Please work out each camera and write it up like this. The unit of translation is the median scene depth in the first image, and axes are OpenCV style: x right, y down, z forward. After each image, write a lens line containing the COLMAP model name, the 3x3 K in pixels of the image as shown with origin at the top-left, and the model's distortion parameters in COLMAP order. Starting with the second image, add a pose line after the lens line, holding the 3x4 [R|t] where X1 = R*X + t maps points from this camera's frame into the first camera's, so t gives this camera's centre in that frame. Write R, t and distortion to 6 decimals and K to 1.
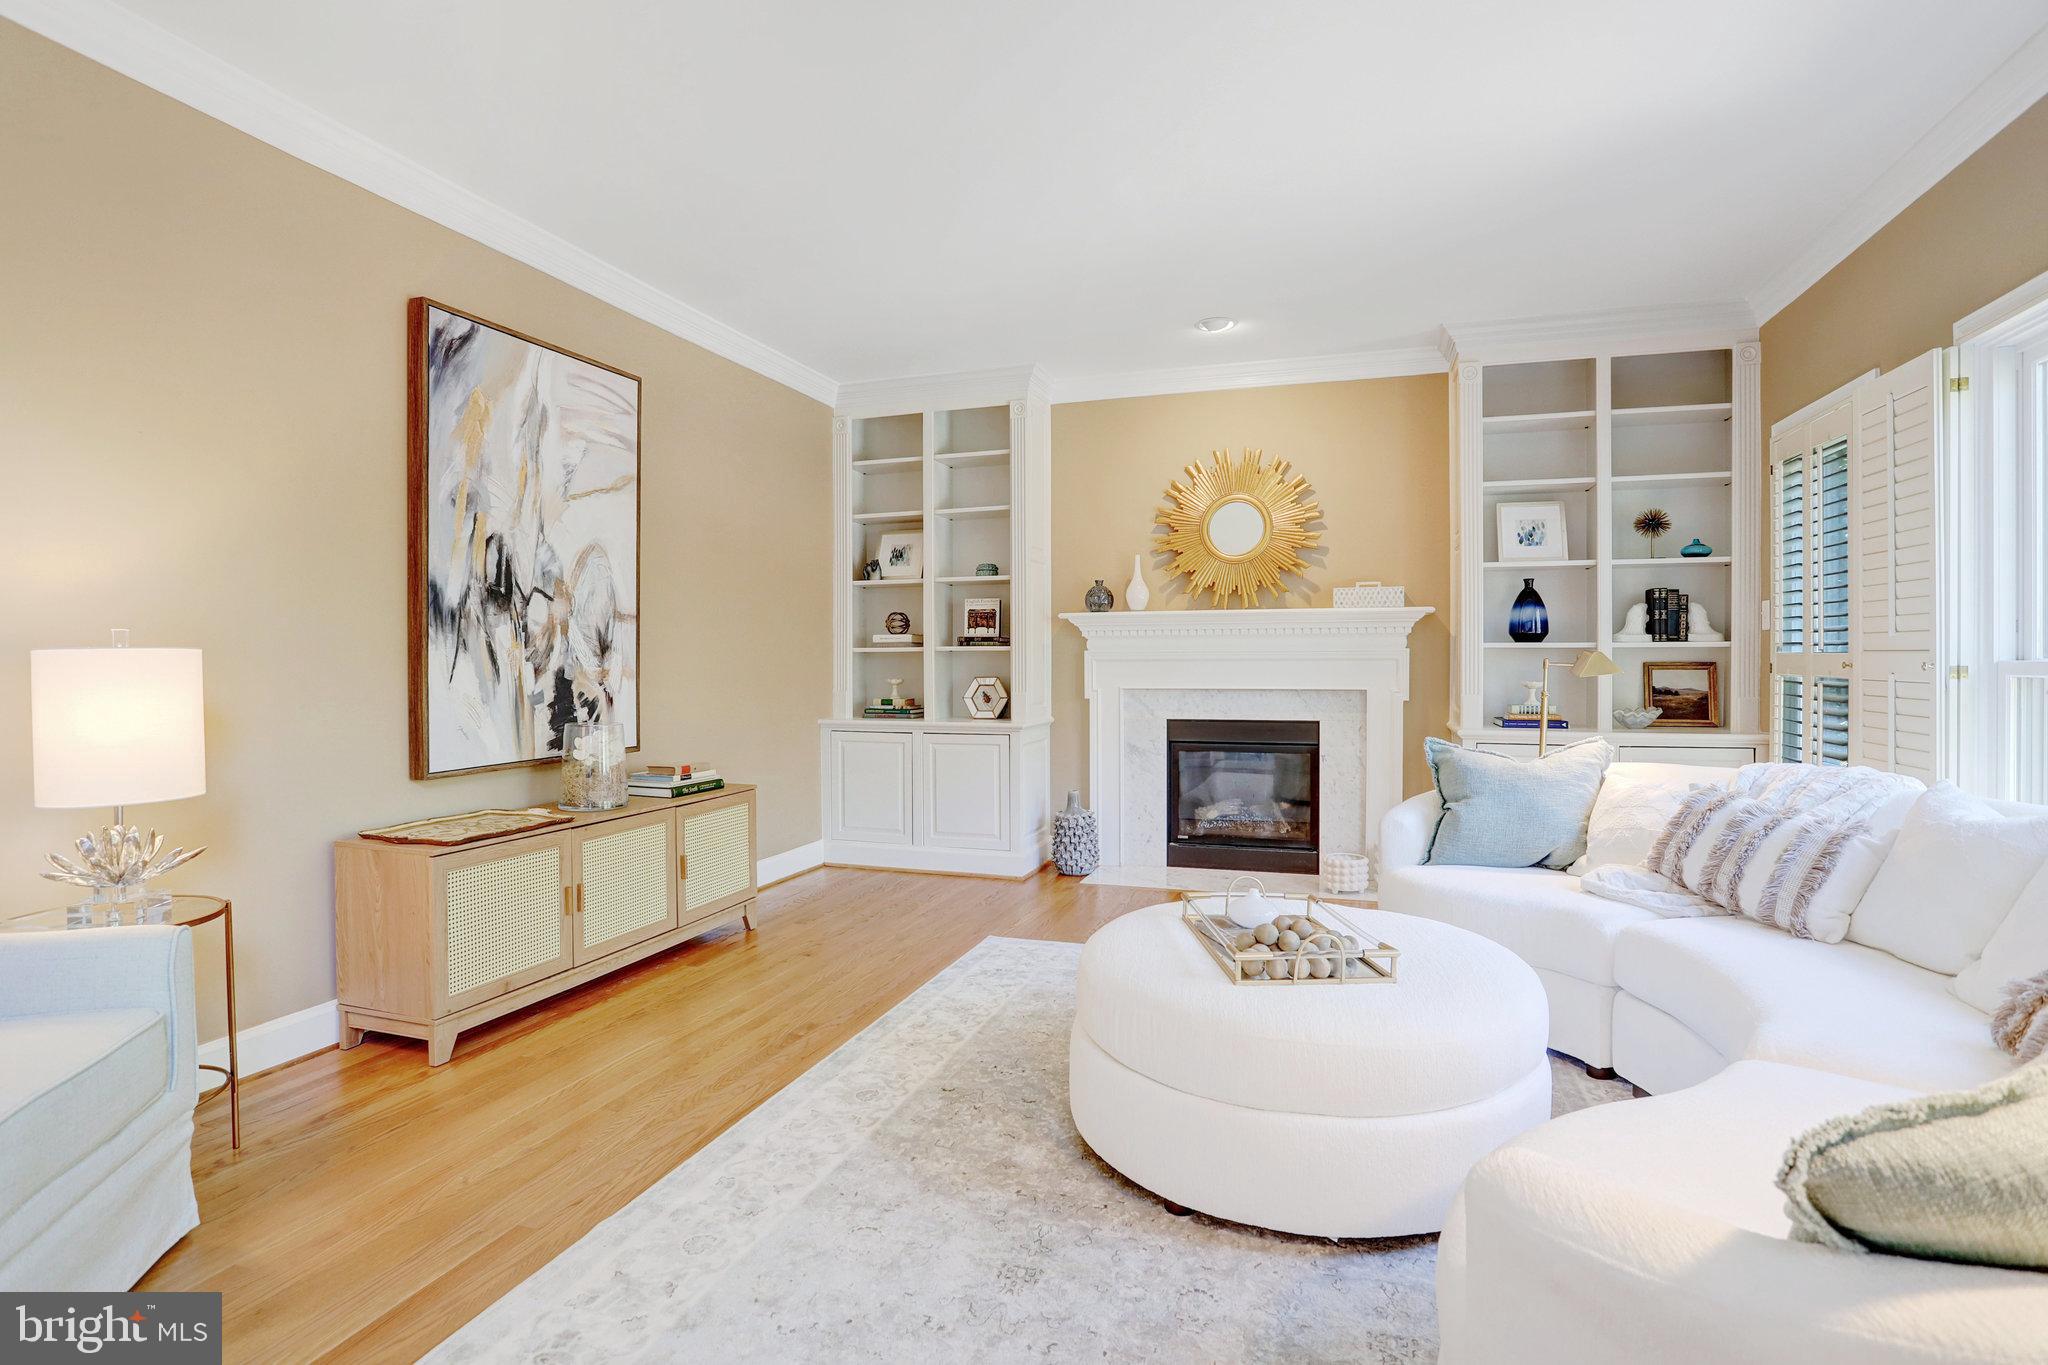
lens RADIAL K [[1009.8, 0, 1017.9], [0, 1009.8, 666.2], [0, 0, 1]] dist [-0.056924, 0.022502]
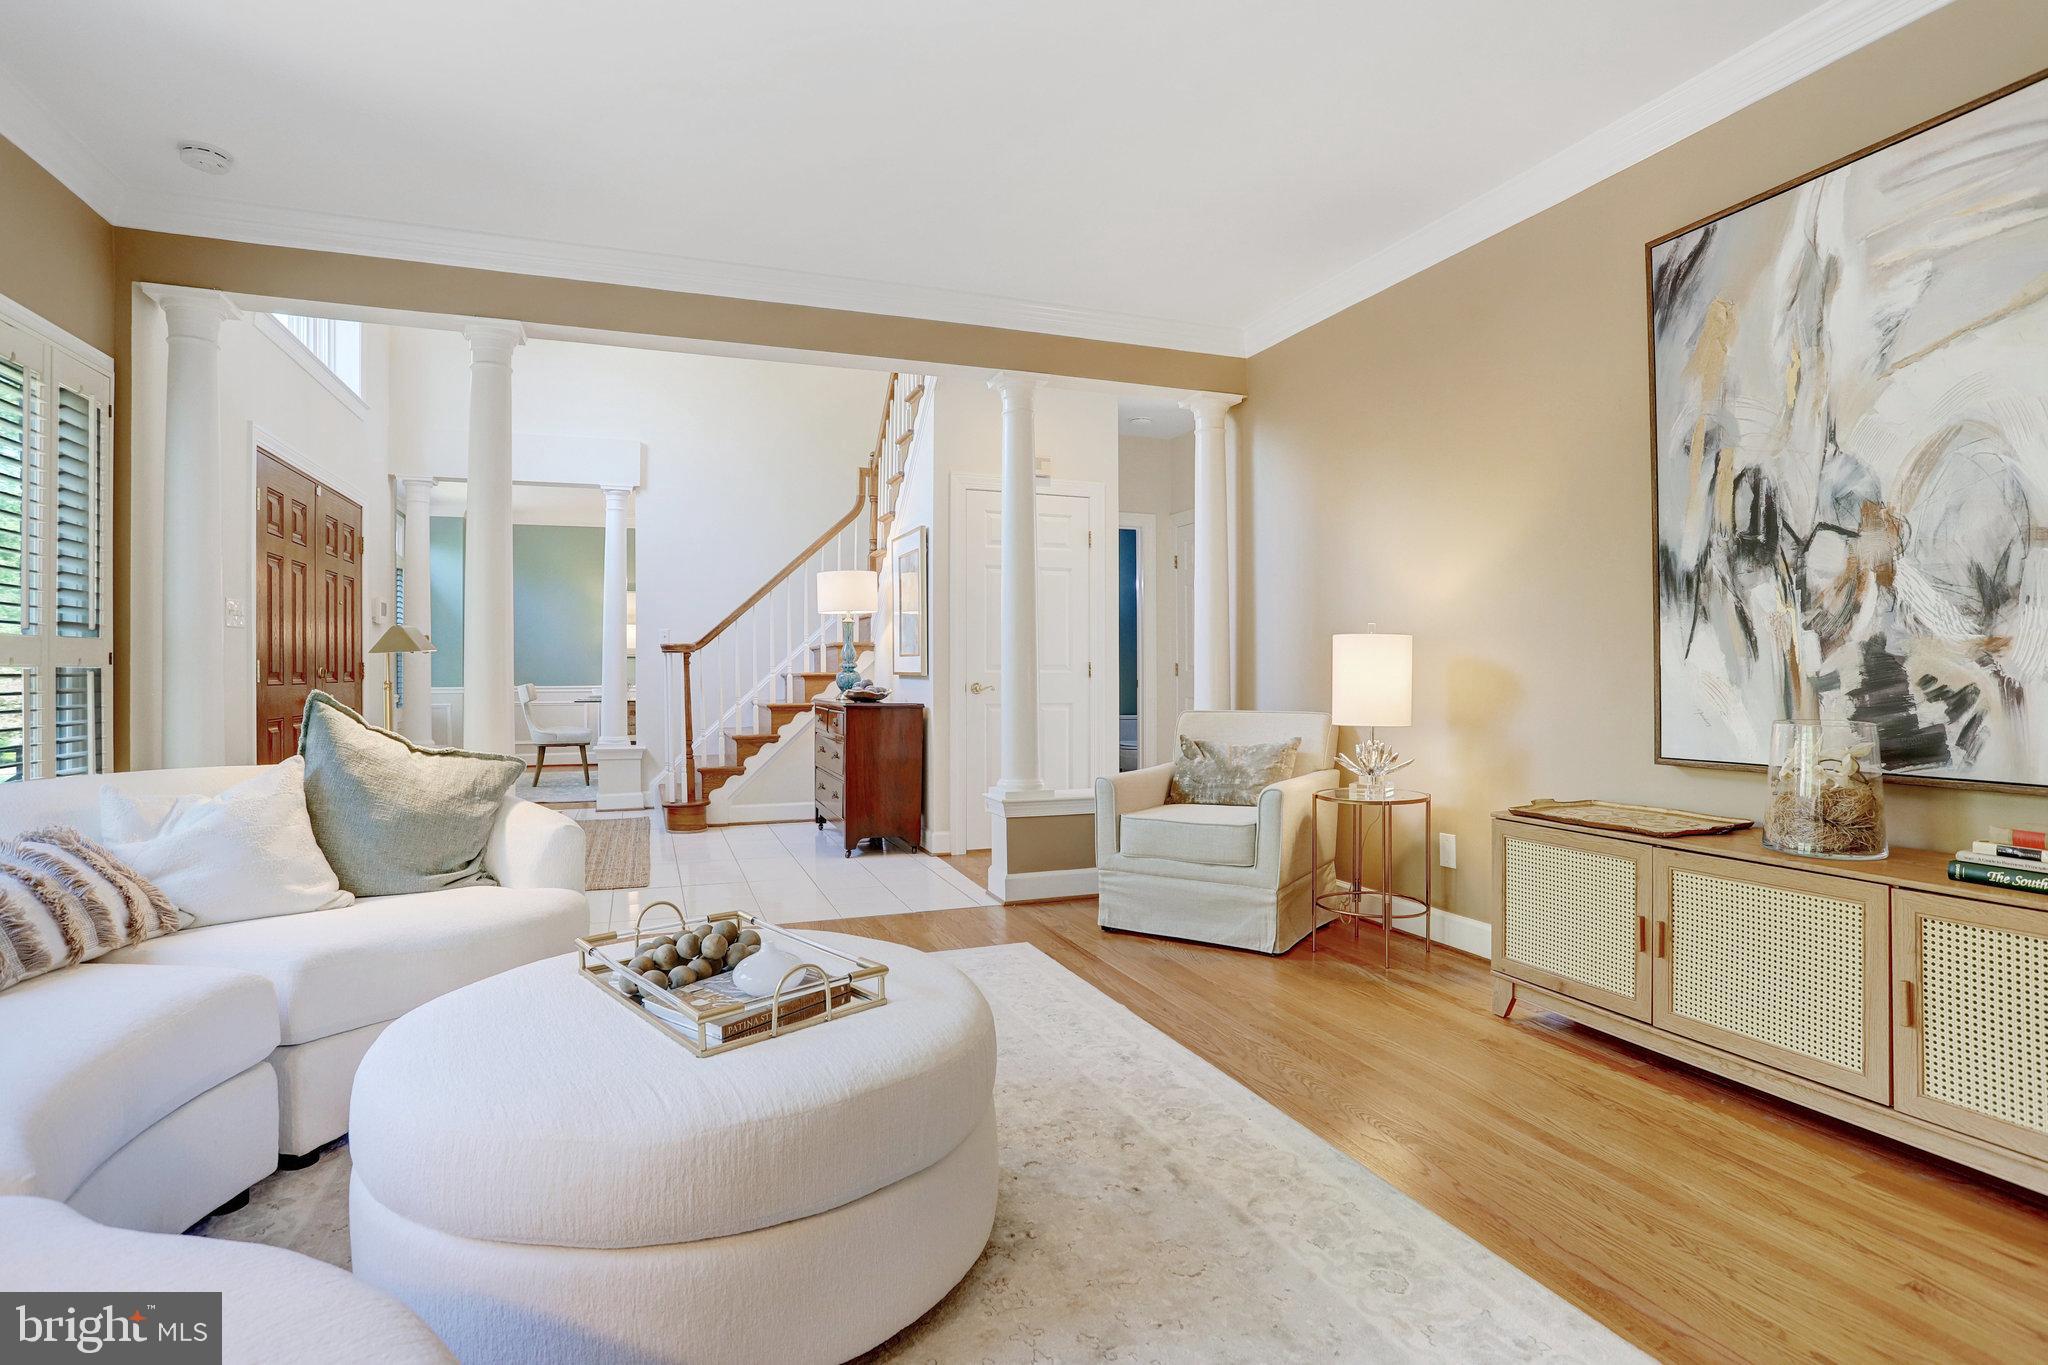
lens RADIAL K [[1009.8, 0, 1023.5], [0, 1009.8, 659.9], [0, 0, 1]] dist [-0.056924, 0.022502]
pose [[-0.768863, -0.003517, -0.639403, 0.368952], [0.000088, 0.999984, -0.005606, 0.019810], [0.639413, -0.004367, -0.768851, 1.116314]]
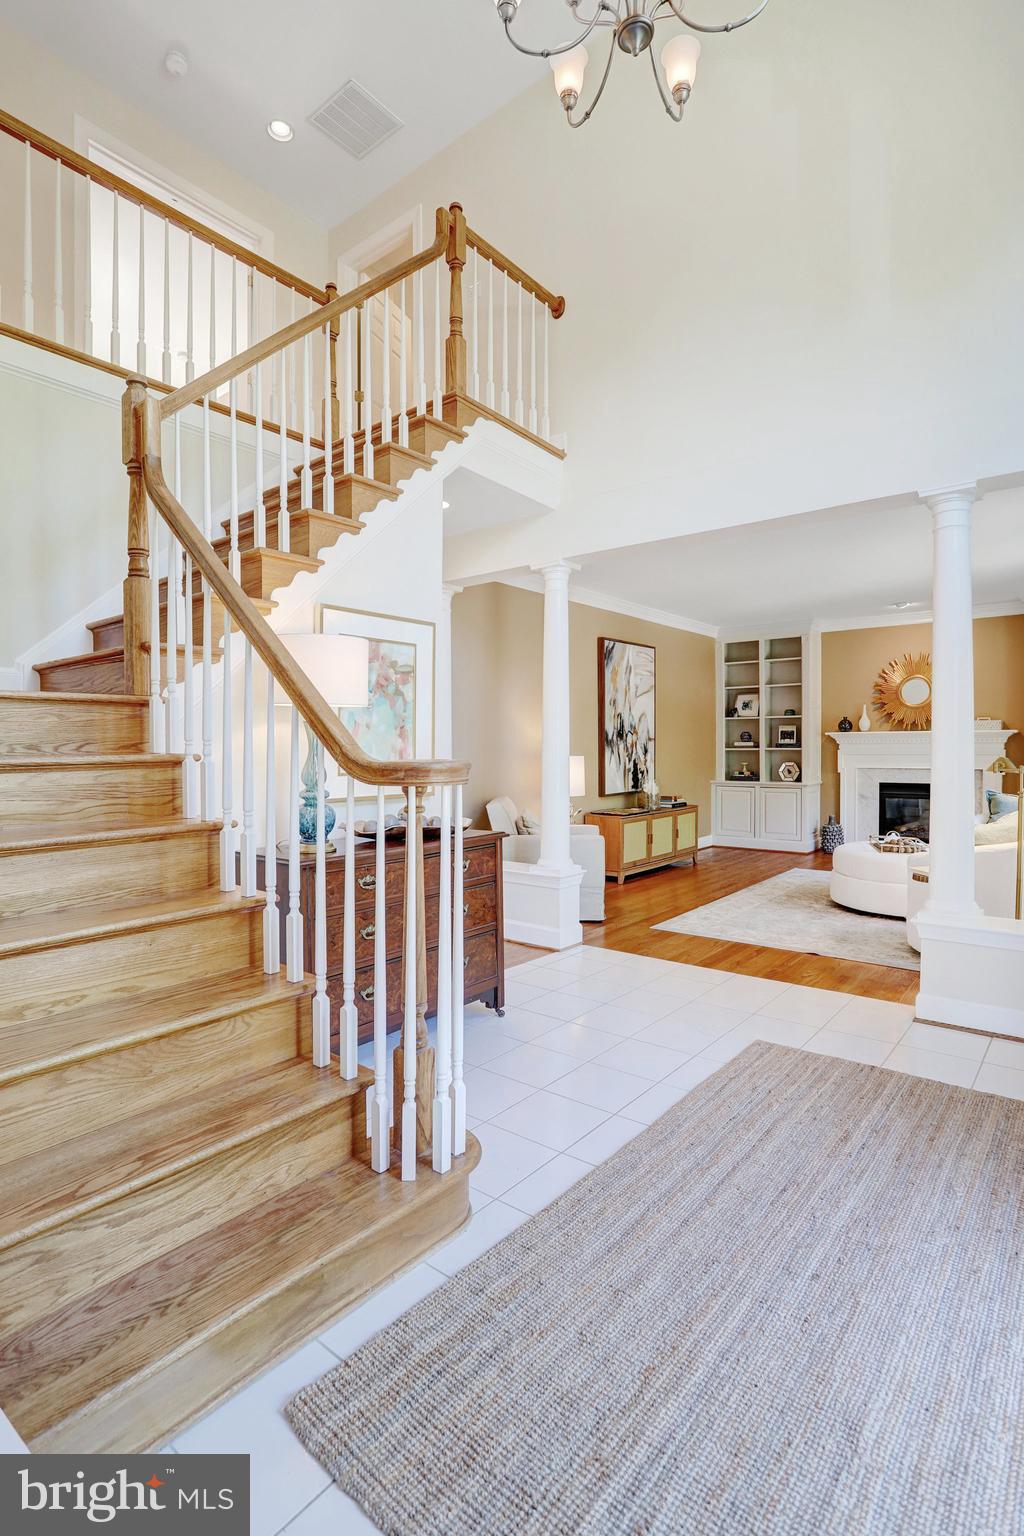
lens RADIAL K [[757.3, 0, 523.1], [0, 757.3, 757.0], [0, 0, 1]] dist [-0.056924, 0.022502]
pose [[0.944942, 0.004005, -0.327215, -0.064566], [0.000080, 0.999922, 0.012470, -0.030112], [0.327239, -0.011809, 0.944868, -1.059344]]
